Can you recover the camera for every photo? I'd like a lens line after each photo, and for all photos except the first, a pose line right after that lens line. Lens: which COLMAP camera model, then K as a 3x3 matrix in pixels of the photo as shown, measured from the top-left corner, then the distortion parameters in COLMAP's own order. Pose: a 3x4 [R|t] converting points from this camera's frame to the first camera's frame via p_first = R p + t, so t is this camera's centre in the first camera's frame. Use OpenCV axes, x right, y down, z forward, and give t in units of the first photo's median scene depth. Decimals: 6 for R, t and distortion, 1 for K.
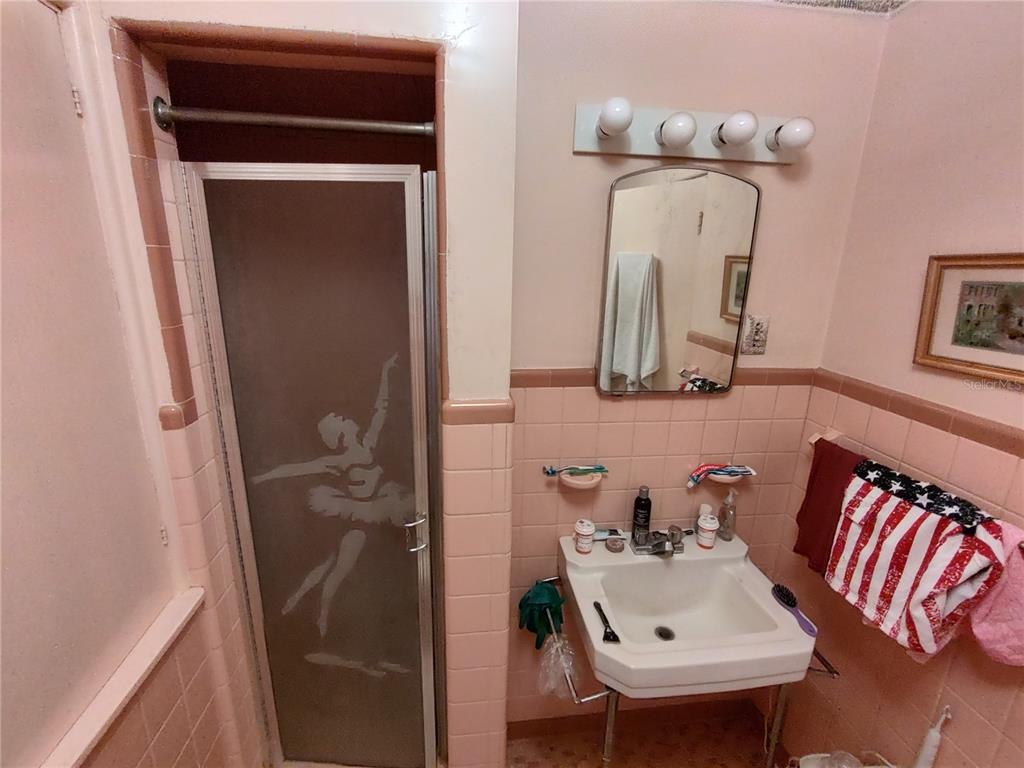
lens RADIAL K [[467.6, 0, 513.4], [0, 467.6, 386.5], [0, 0, 1]] dist [-0.001742, 0.004588]
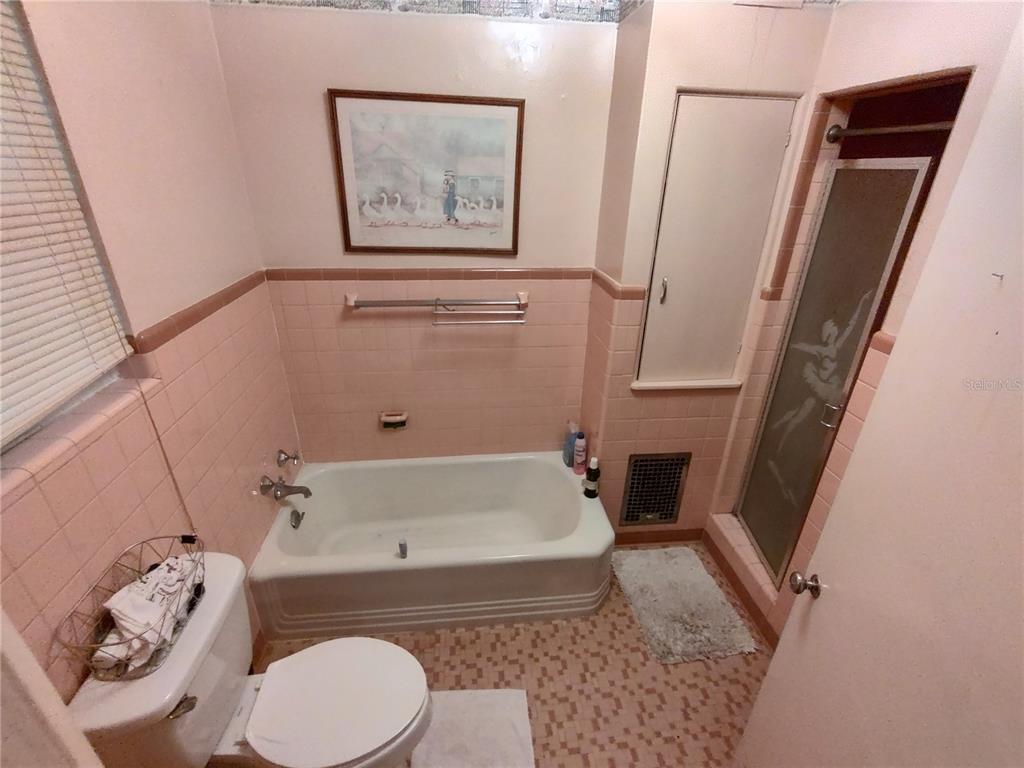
lens RADIAL K [[467.6, 0, 513.4], [0, 467.6, 386.5], [0, 0, 1]] dist [-0.001742, 0.004588]
pose [[-0.012423, 0.405972, -0.913801, 1.145013], [-0.271712, 0.878115, 0.393811, -0.072253], [0.962299, 0.253183, 0.099399, -0.128065]]
